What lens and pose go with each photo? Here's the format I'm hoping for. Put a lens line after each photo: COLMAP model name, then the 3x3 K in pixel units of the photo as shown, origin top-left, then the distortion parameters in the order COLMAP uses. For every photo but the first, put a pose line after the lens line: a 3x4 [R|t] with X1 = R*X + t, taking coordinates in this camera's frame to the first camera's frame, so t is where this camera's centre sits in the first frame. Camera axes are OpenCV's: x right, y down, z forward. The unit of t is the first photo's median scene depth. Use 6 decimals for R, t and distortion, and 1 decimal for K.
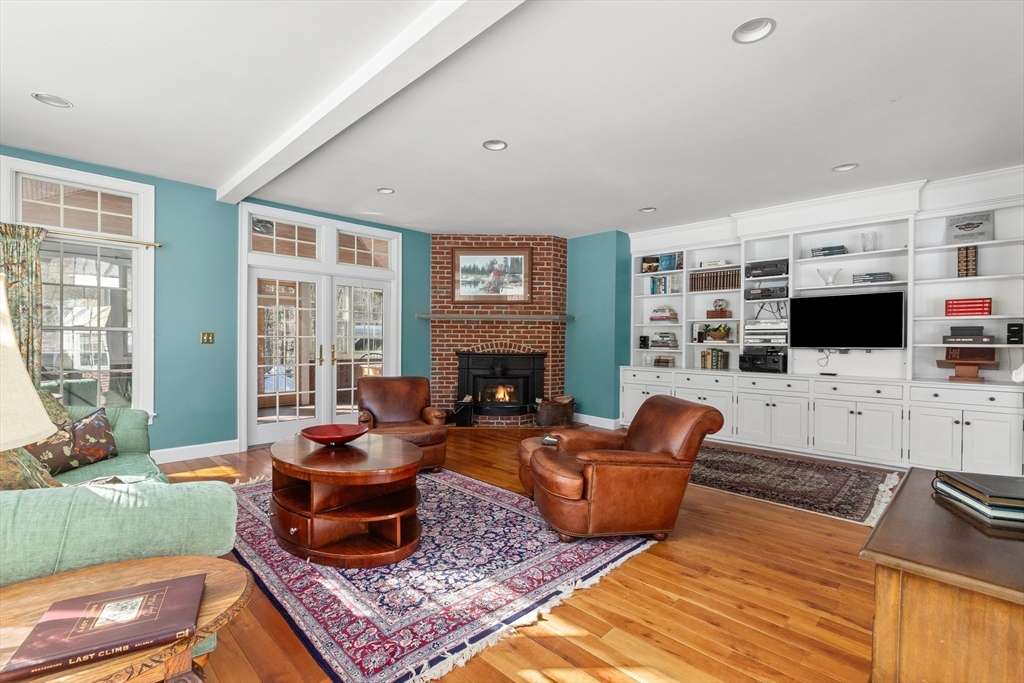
lens RADIAL K [[464.2, 0, 512.0], [0, 464.2, 341.5], [0, 0, 1]] dist [0.002456, 0.000175]
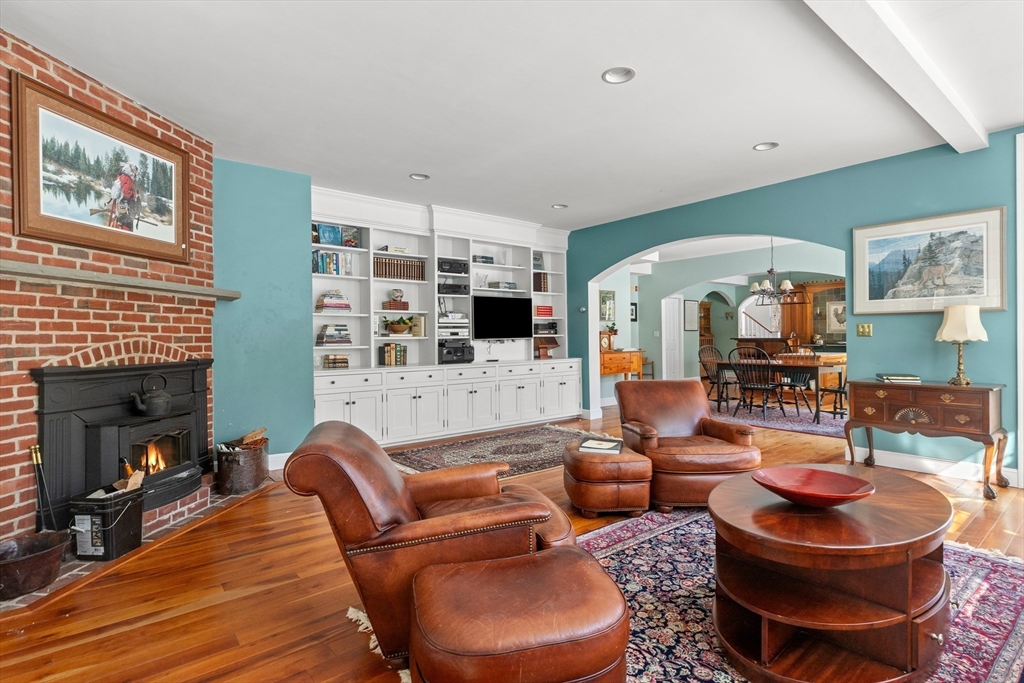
lens RADIAL K [[518.6, 0, 513.2], [0, 518.6, 336.1], [0, 0, 1]] dist [0.000319, -0.000903]
pose [[0.092915, -0.007673, 0.995644, -0.488226], [0.012224, 0.999904, 0.006565, -0.001900], [-0.995599, 0.011561, 0.093000, 0.593805]]
